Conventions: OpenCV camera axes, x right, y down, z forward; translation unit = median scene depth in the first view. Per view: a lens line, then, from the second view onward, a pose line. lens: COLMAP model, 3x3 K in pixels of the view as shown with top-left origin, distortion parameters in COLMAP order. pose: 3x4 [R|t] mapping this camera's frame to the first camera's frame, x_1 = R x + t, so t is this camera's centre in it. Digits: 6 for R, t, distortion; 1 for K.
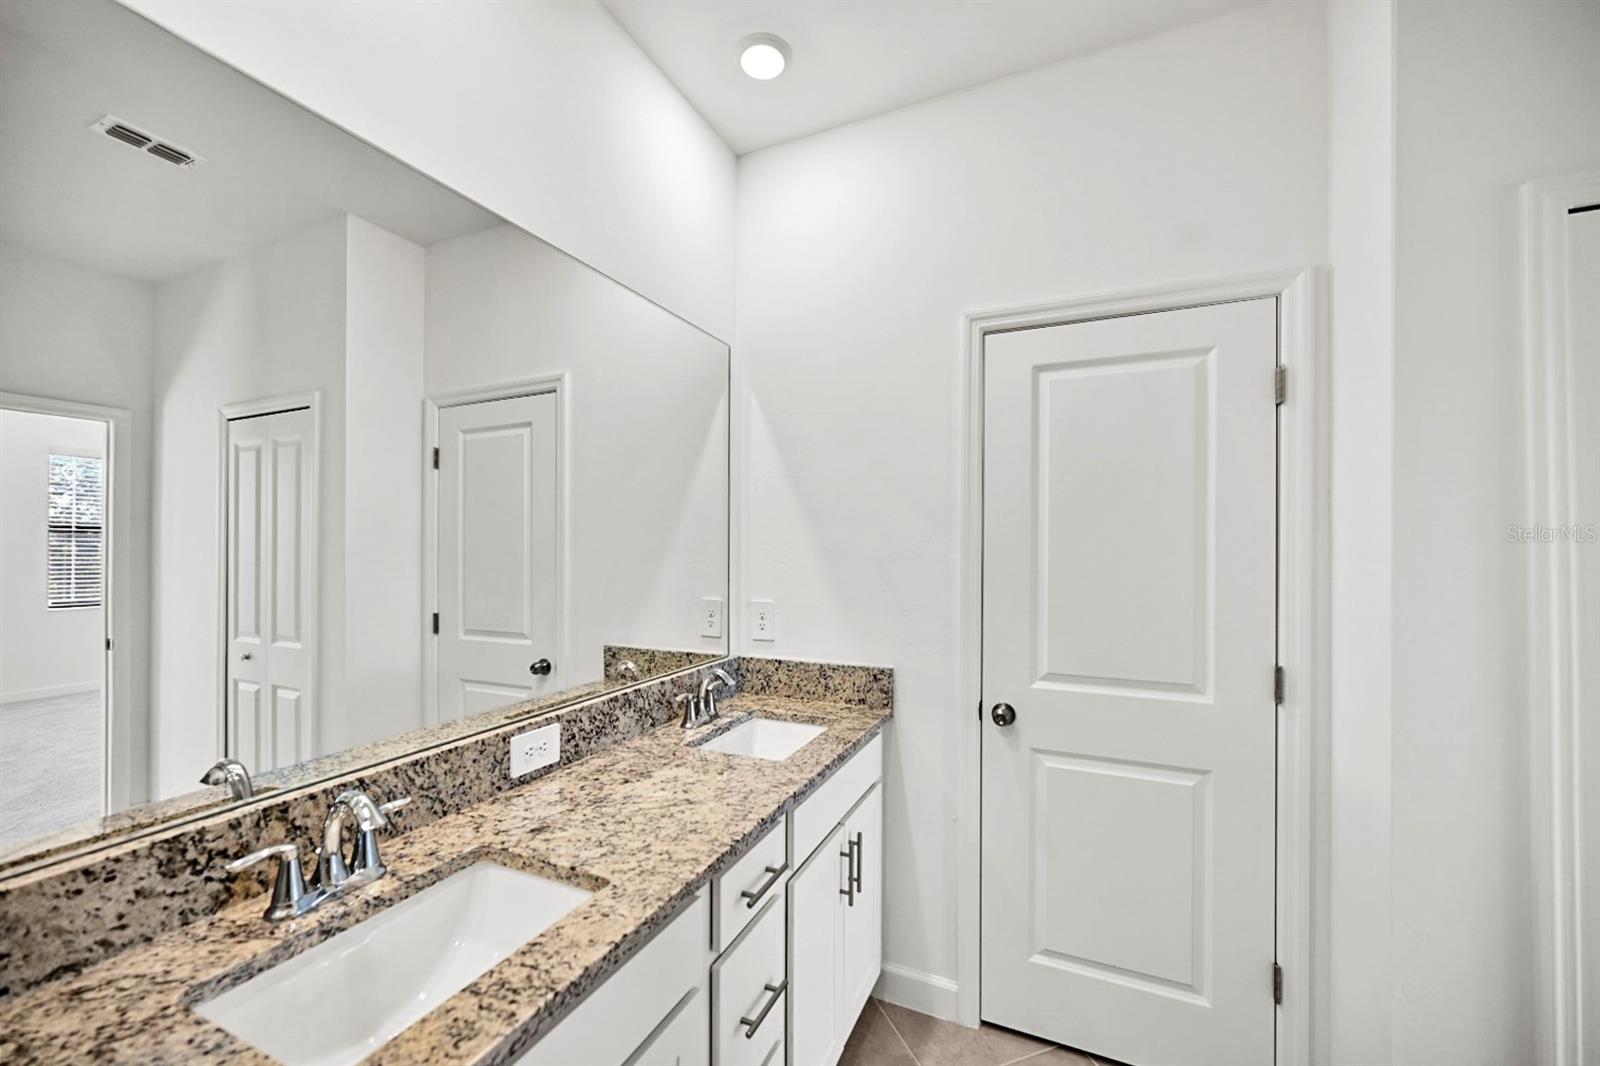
lens RADIAL K [[630.3, 0, 794.6], [0, 630.3, 562.7], [0, 0, 1]] dist [-0.002618, -0.000251]
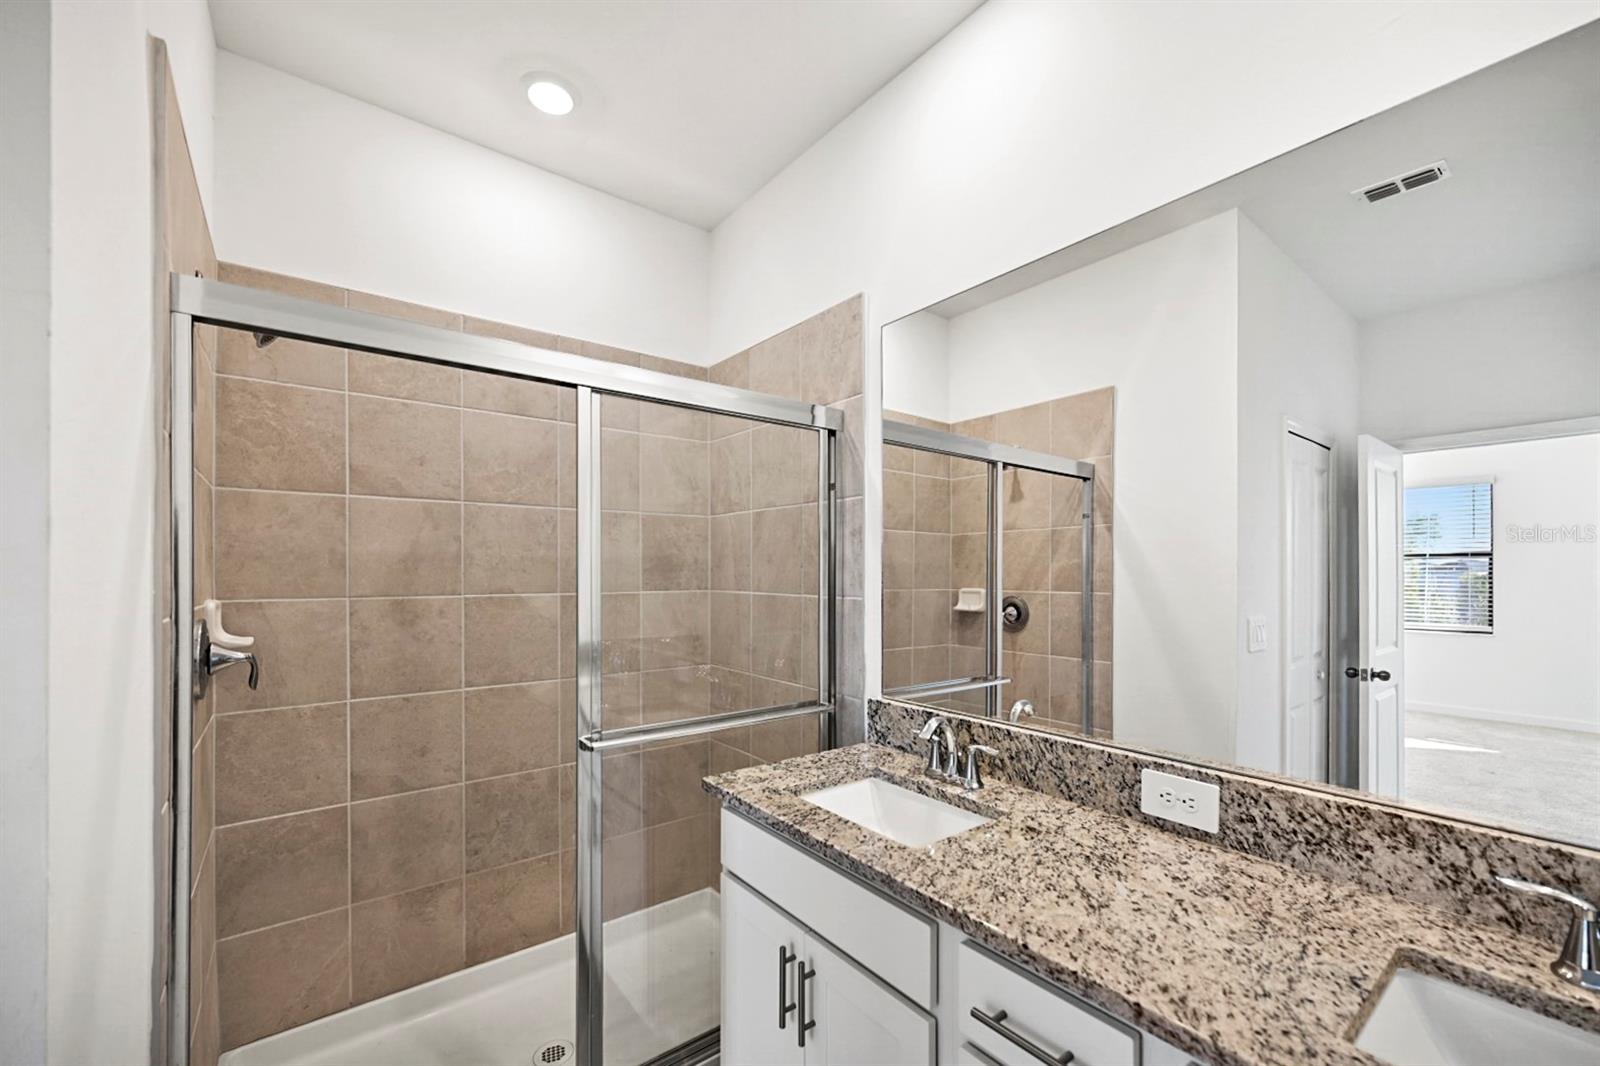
lens RADIAL K [[630.3, 0, 794.6], [0, 630.3, 562.7], [0, 0, 1]] dist [-0.002618, -0.000251]
pose [[-0.459875, -0.007572, -0.887951, 0.621599], [-0.015733, 0.999876, -0.000378, -0.019898], [0.887844, 0.013797, -0.459937, 0.958608]]
